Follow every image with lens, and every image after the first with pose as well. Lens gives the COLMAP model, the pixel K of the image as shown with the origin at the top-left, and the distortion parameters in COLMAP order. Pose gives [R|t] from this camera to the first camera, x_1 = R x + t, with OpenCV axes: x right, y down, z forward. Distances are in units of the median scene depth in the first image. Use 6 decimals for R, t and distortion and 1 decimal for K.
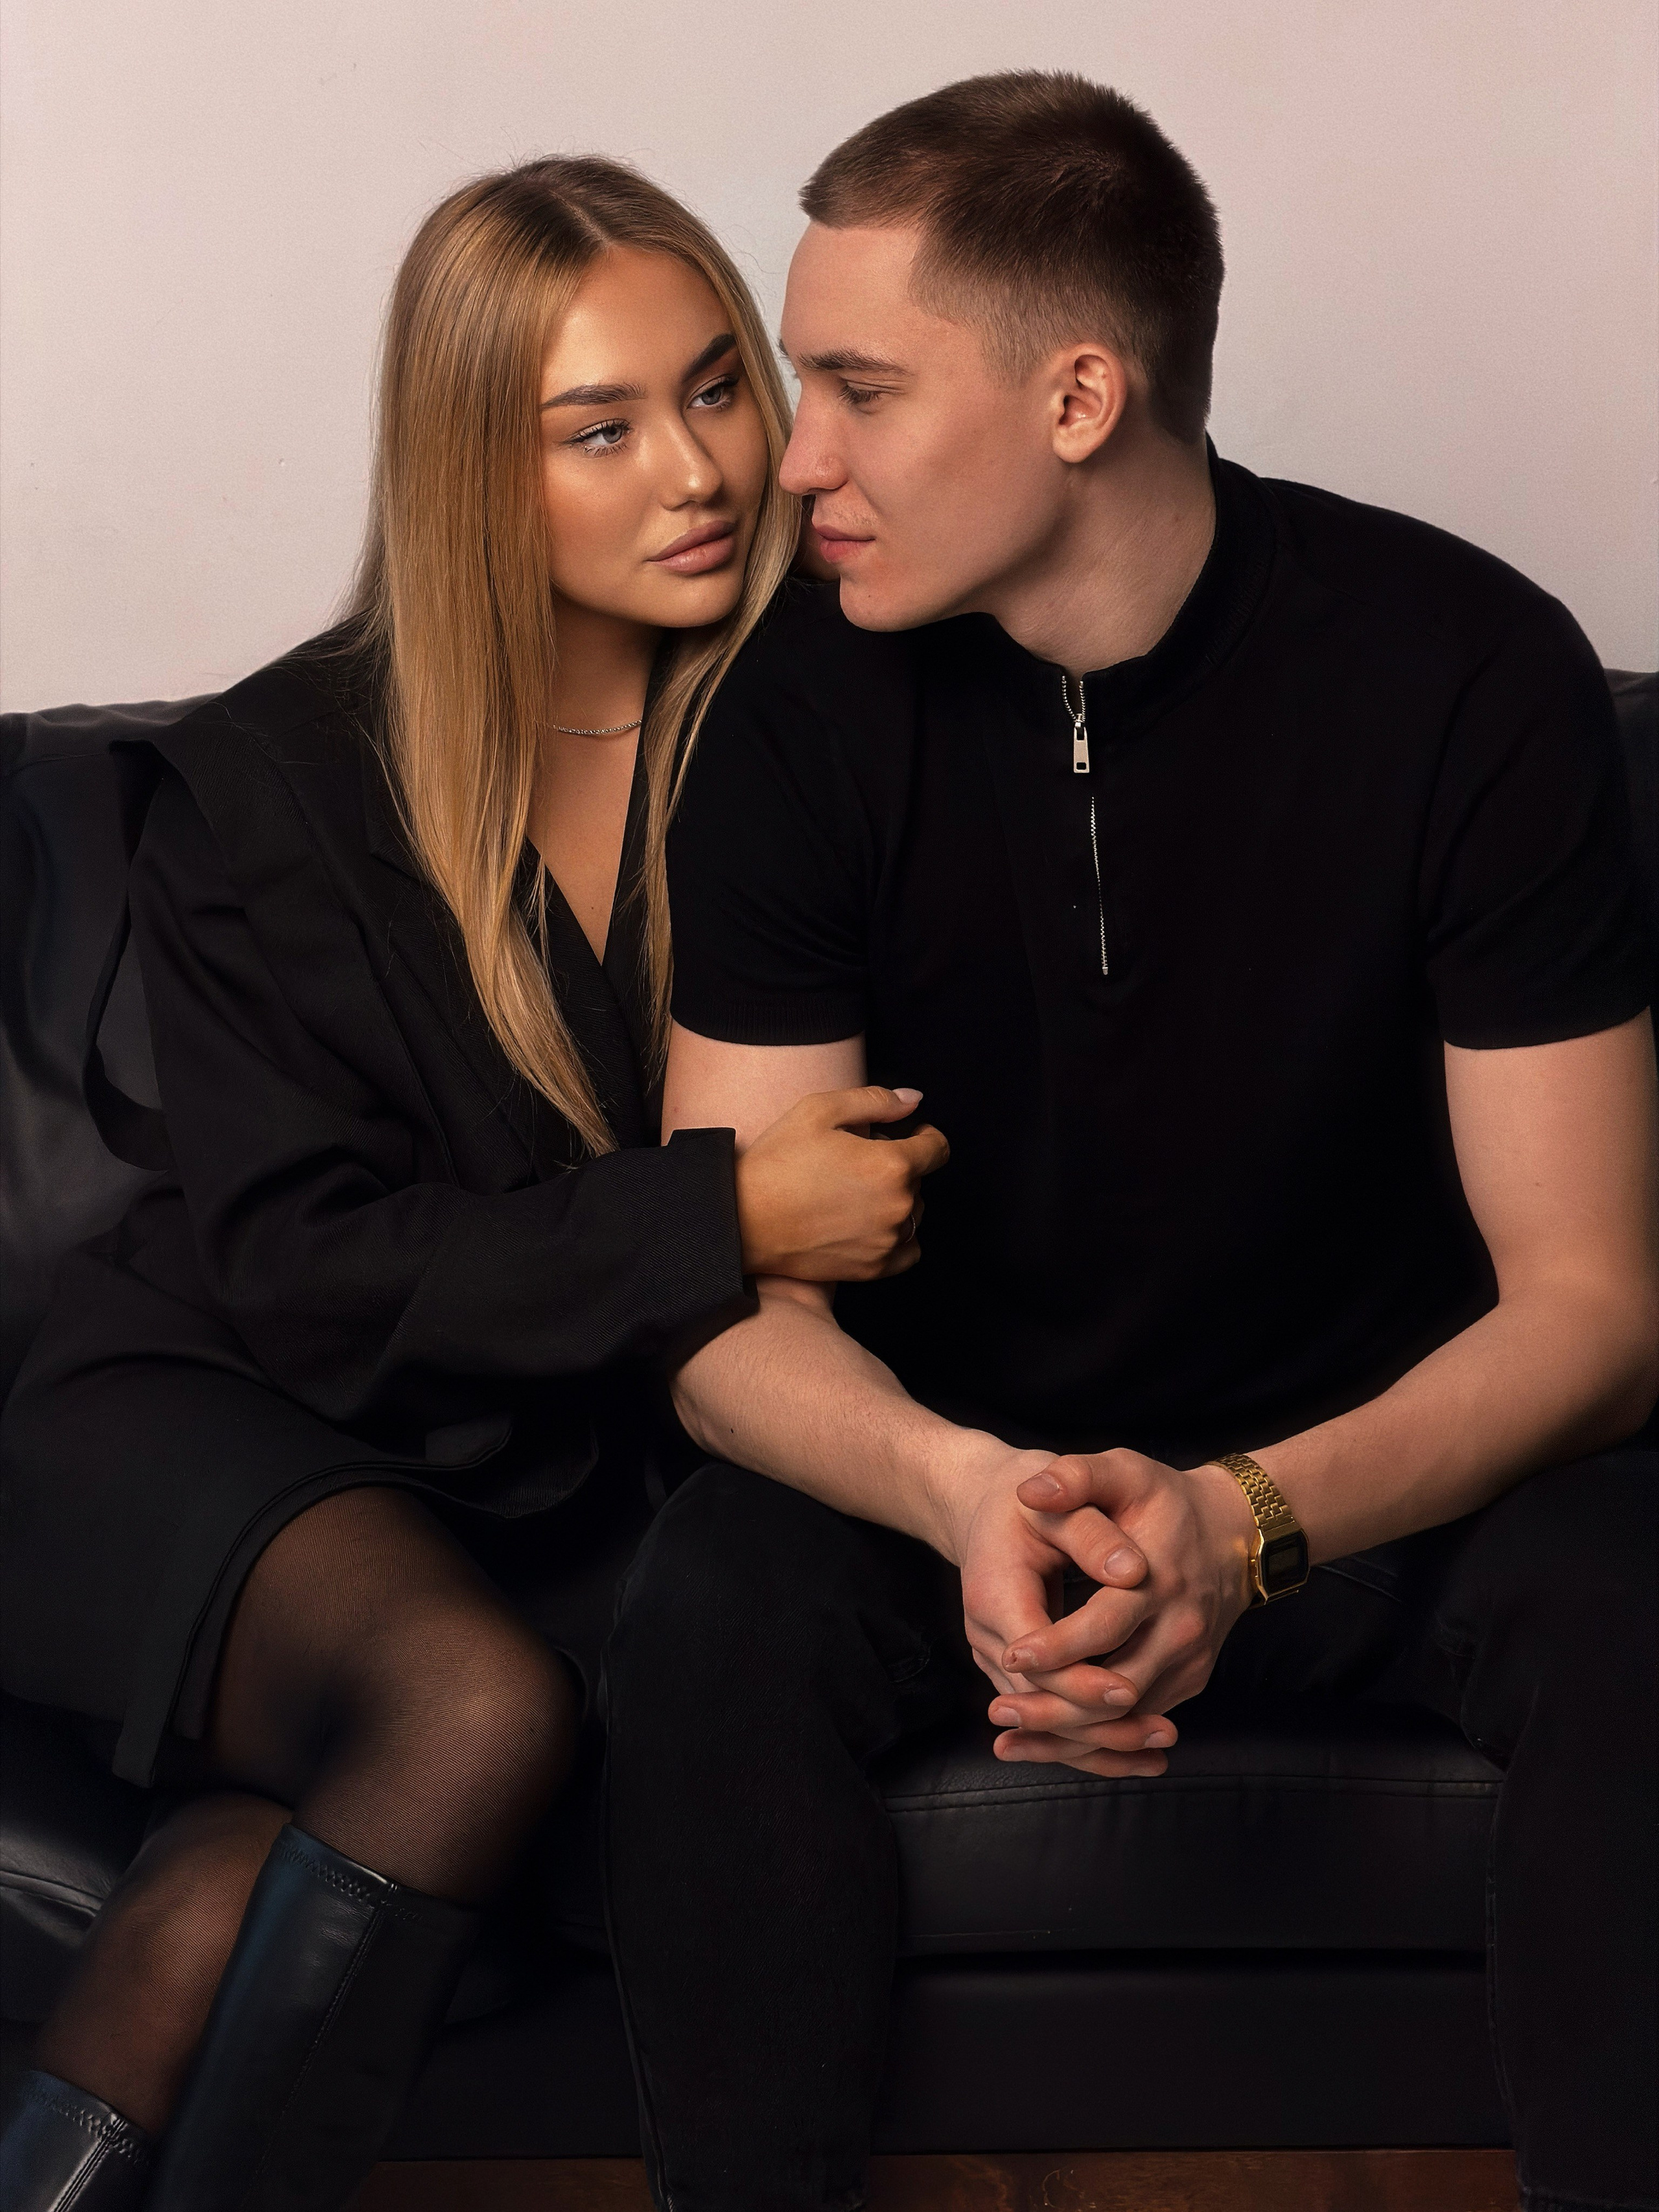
lens RADIAL K [[6452.8, 0, 897.5], [0, 6452.8, 1028.4], [0, 0, 1]] dist [-0.128108, 0.000000]
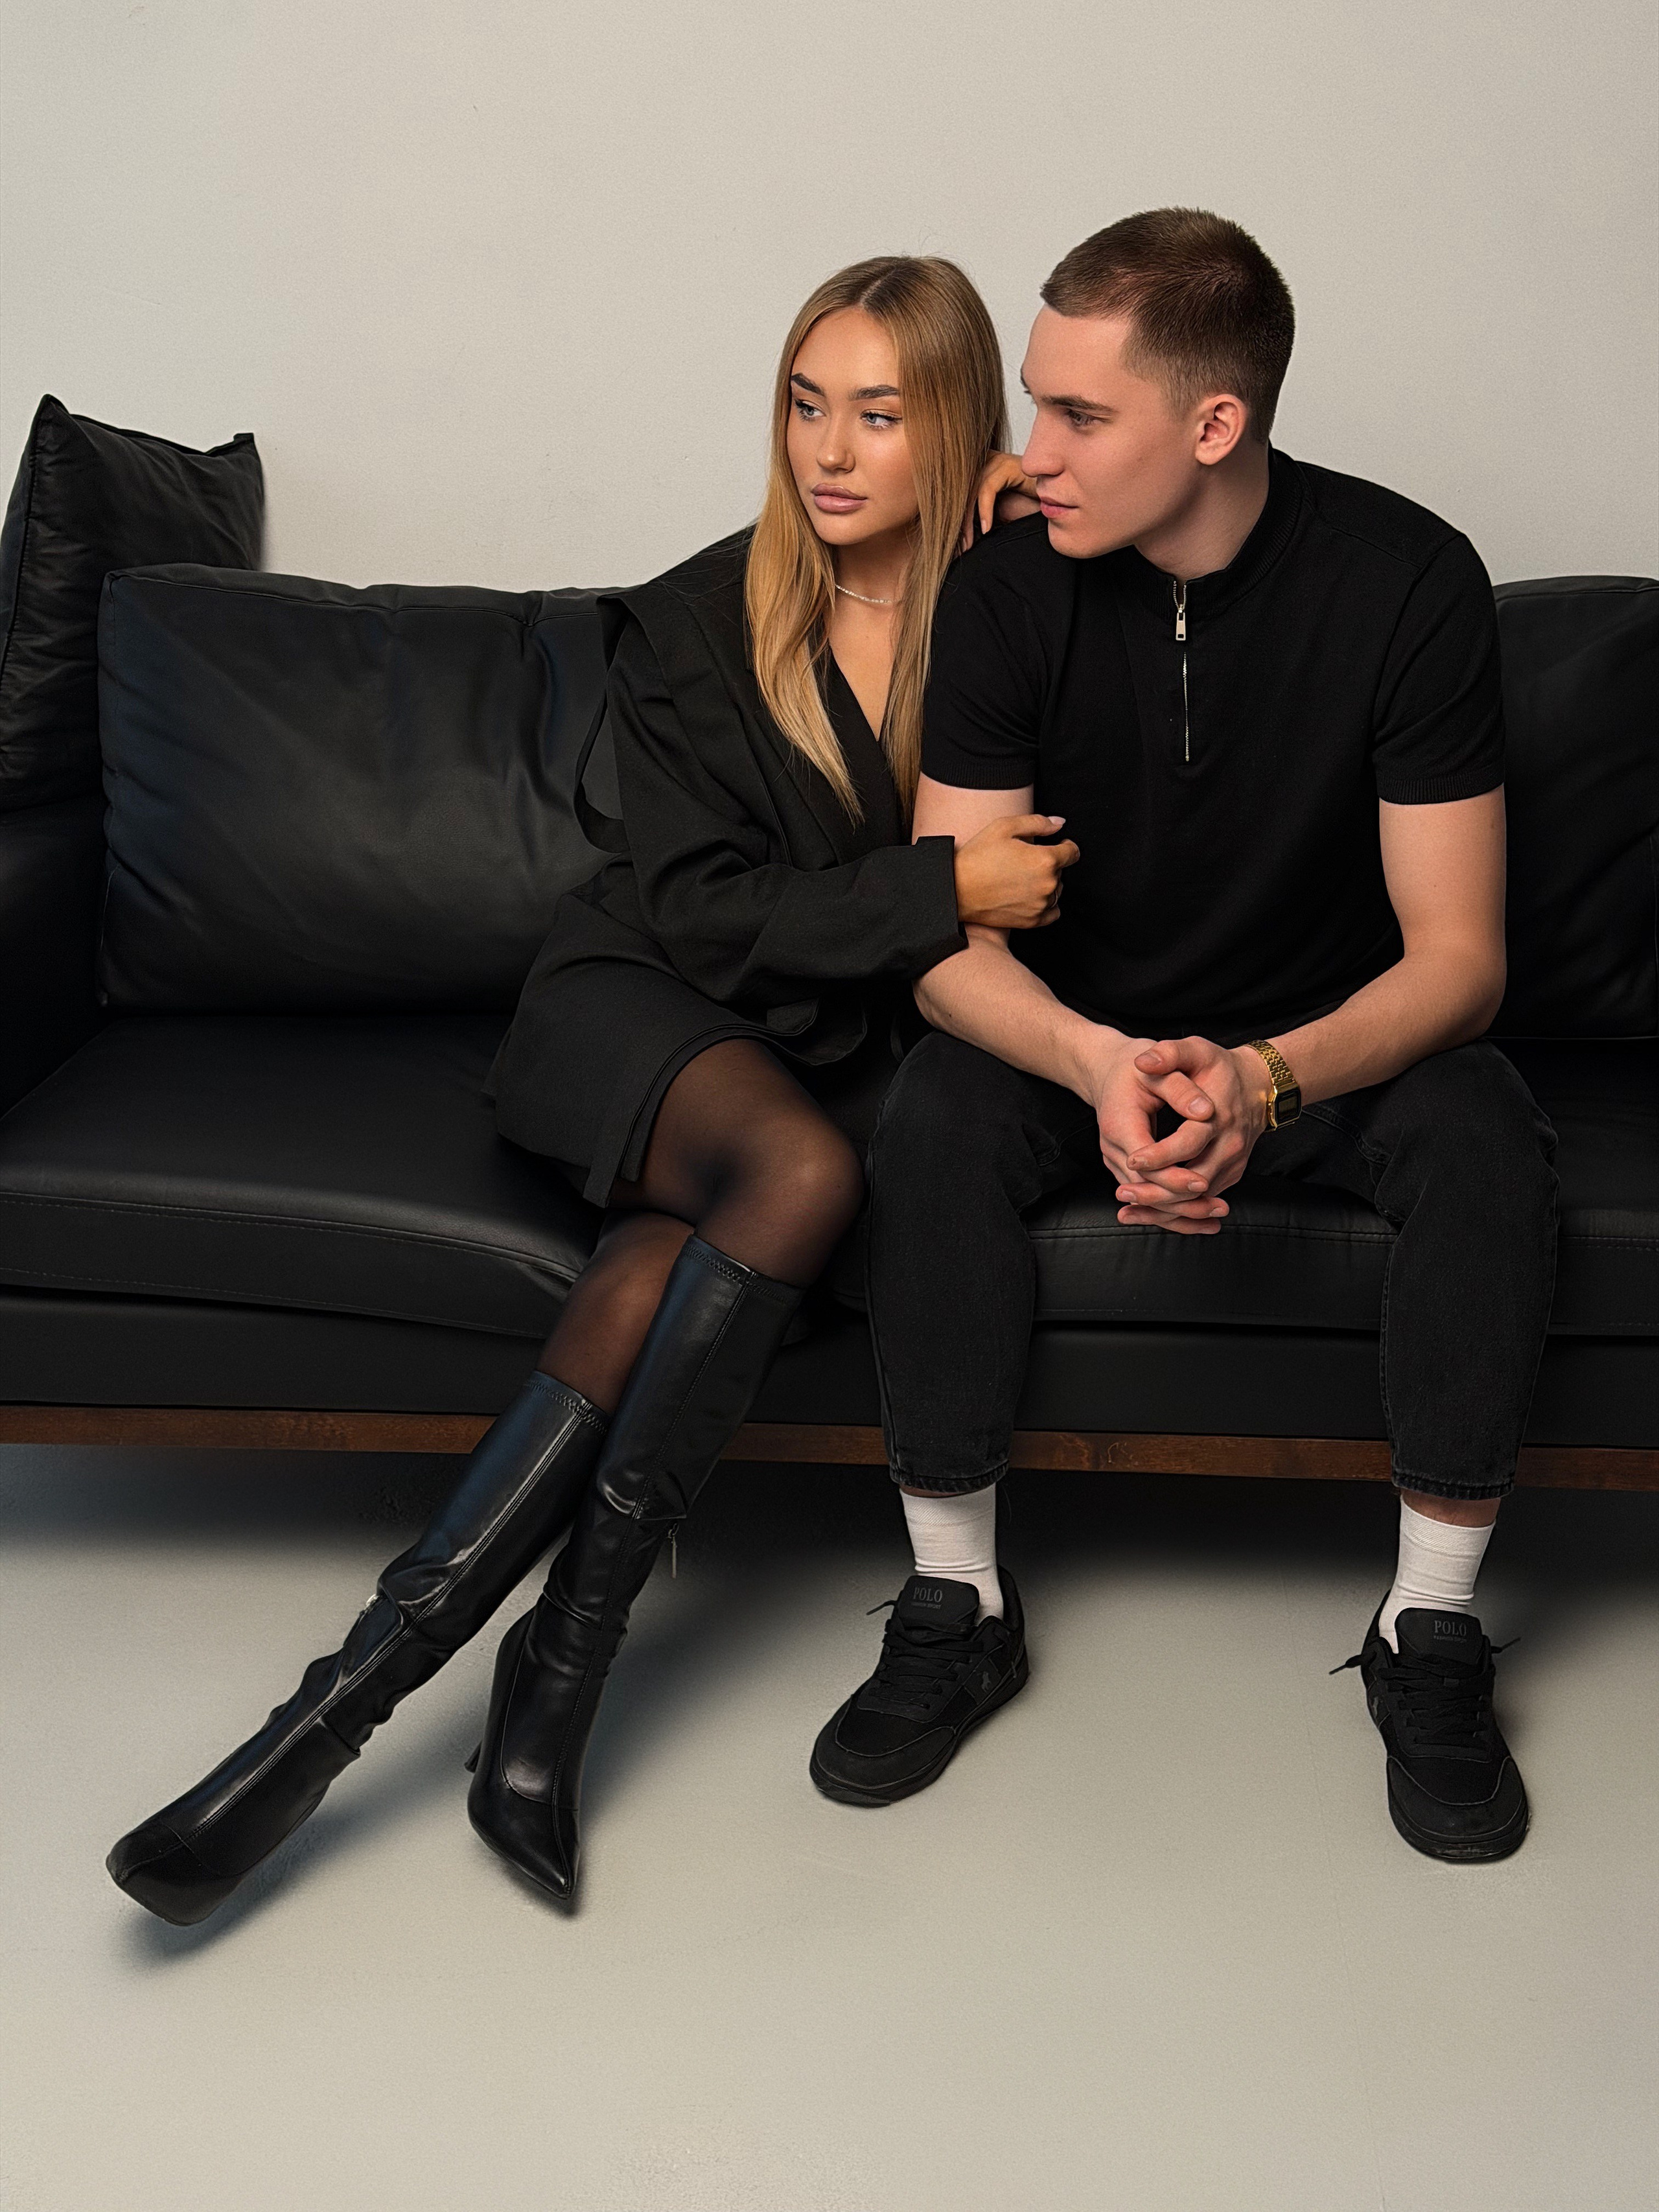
lens RADIAL K [[3345.4, 0, 825.5], [0, 3345.4, 1104.1], [0, 0, 1]] dist [0.076516, 0.000000]
pose [[0.998729, 0.033293, -0.037841, -0.024872], [-0.029470, 0.994803, 0.097465, 0.000315], [0.040889, -0.096226, 0.994519, 0.110971]]
